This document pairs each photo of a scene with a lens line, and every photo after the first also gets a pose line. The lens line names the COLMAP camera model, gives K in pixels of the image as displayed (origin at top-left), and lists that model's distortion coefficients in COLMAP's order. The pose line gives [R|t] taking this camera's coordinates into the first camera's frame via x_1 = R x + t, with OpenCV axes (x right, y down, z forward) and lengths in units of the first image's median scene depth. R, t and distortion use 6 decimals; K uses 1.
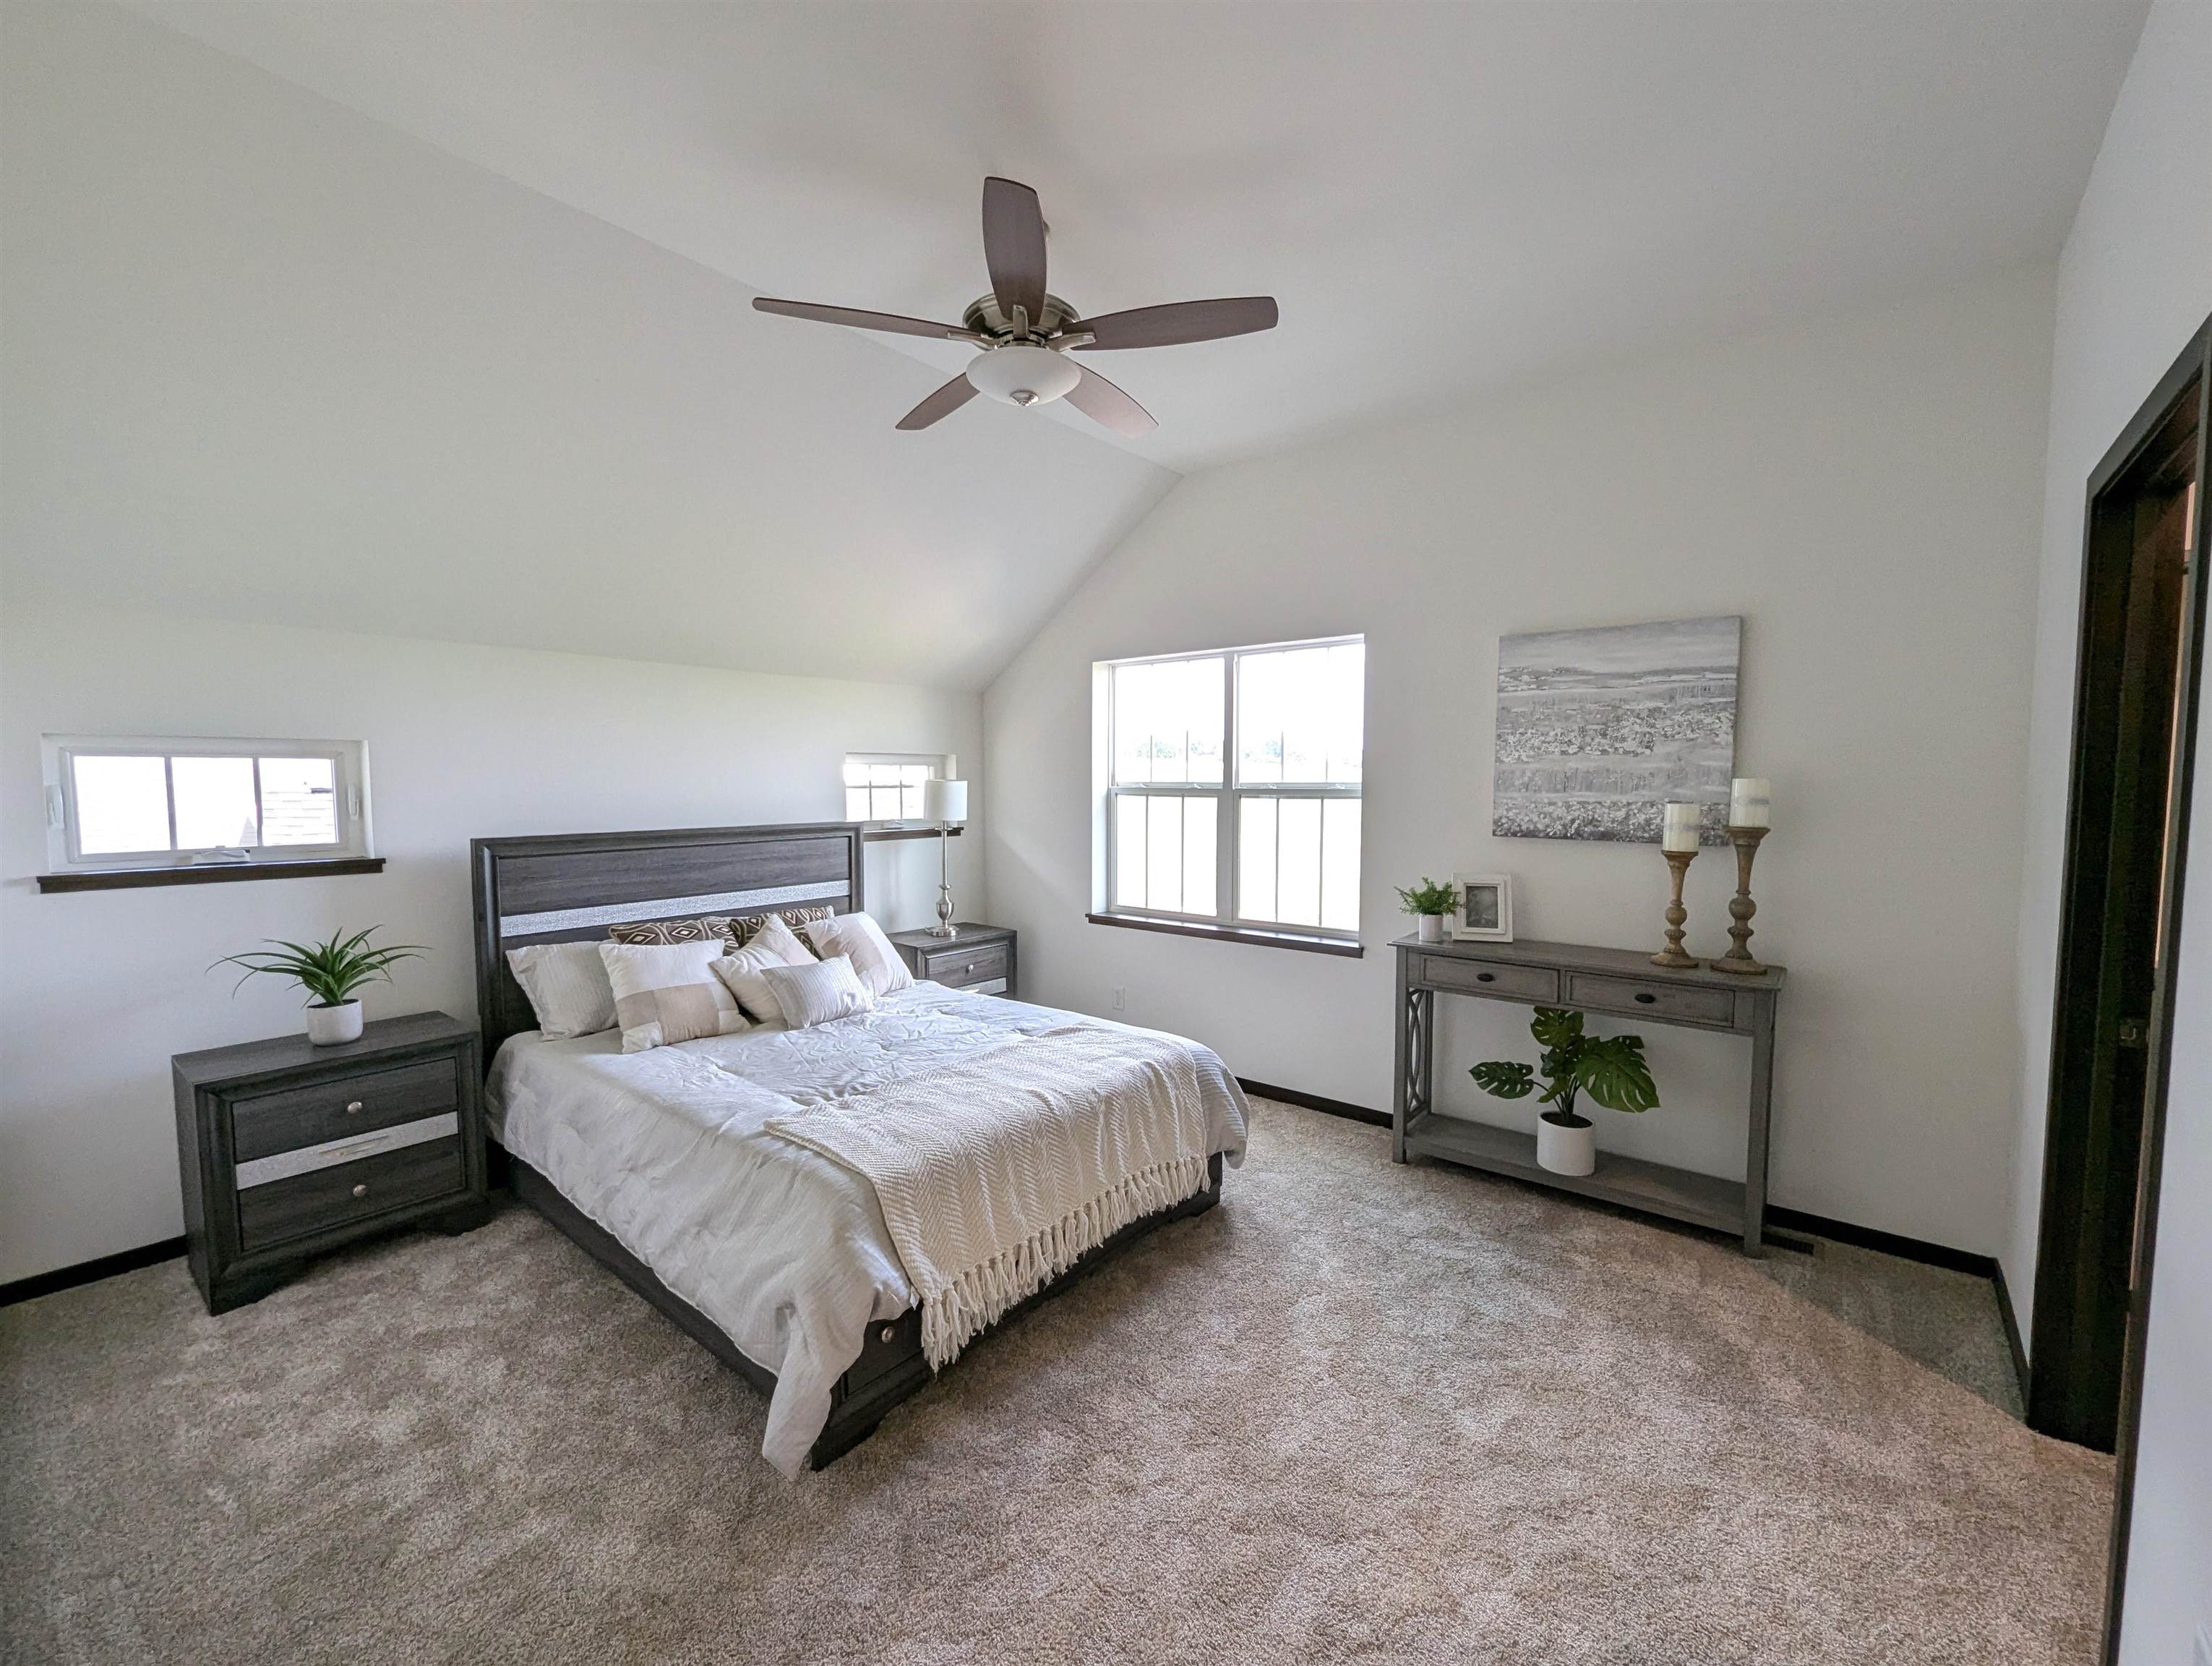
lens RADIAL K [[922.6, 0, 1106.5], [0, 922.6, 842.6], [0, 0, 1]] dist [-0.000192, 0.000017]
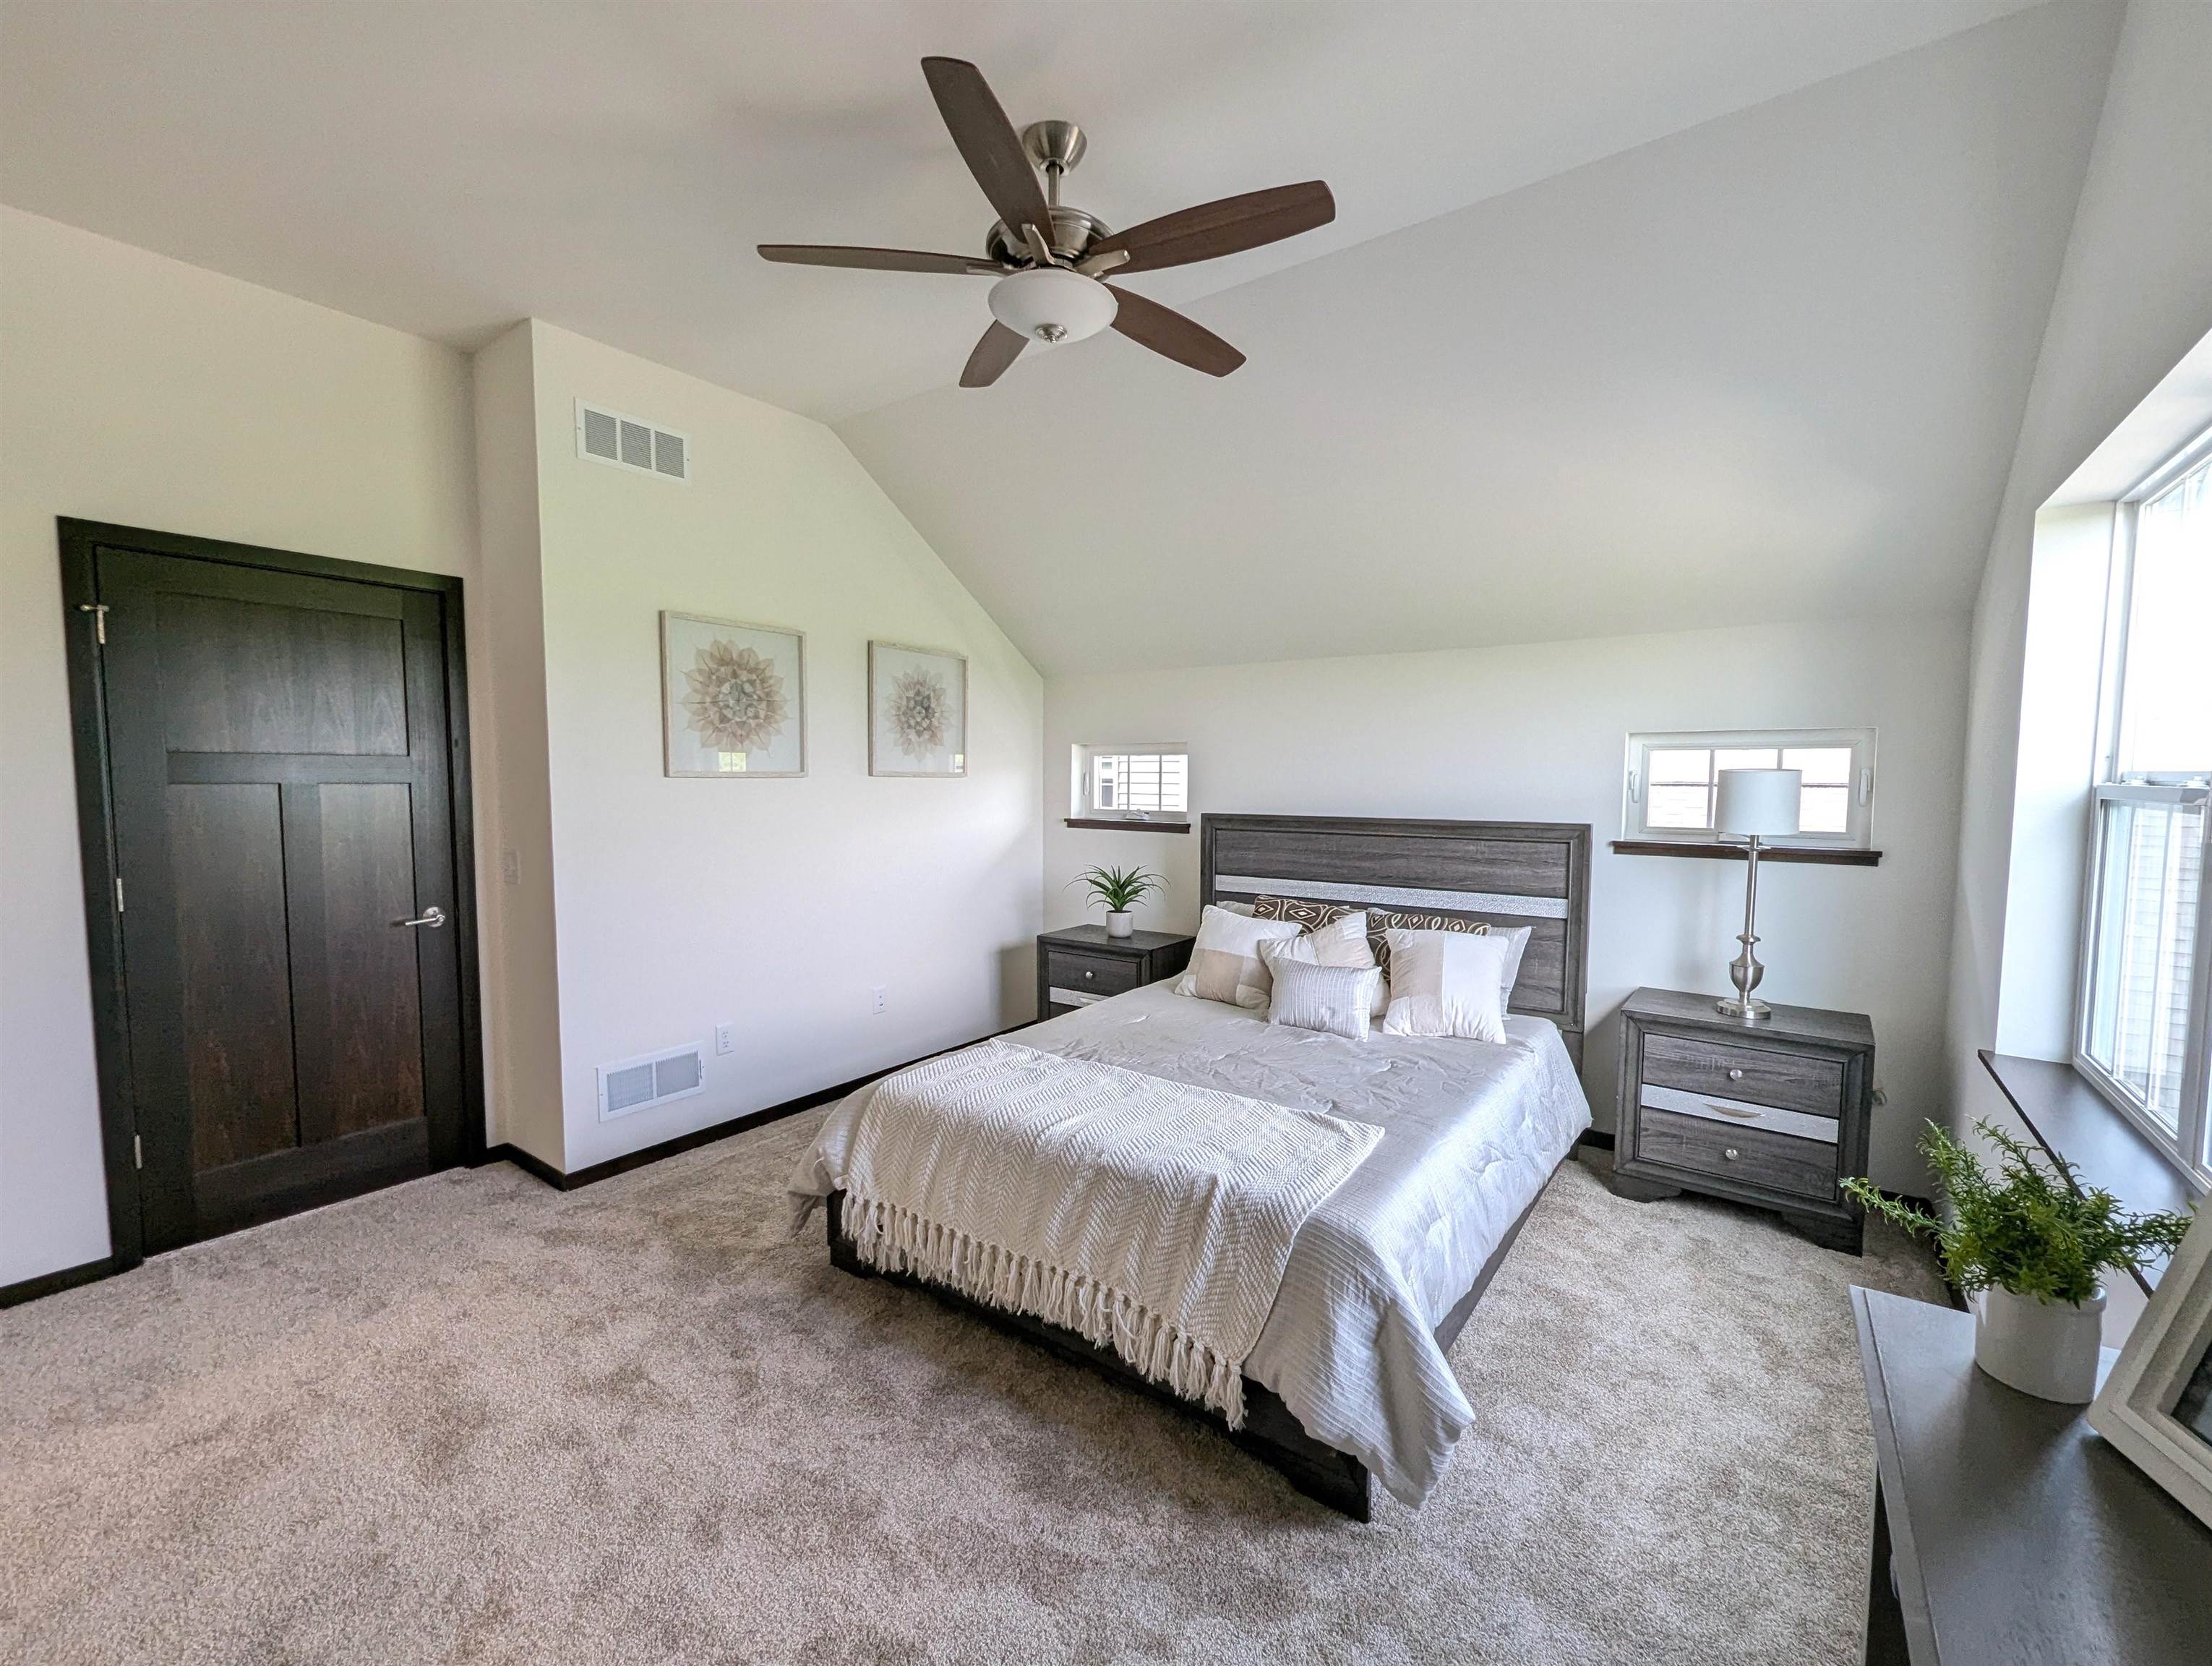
lens RADIAL K [[929.0, 0, 1106.0], [0, 929.0, 833.0], [0, 0, 1]] dist [0.030319, 0.000012]
pose [[0.054766, 0.068533, -0.996145, 0.633307], [-0.067937, 0.995586, 0.064760, -0.052276], [0.996185, 0.064128, 0.059180, 0.756687]]
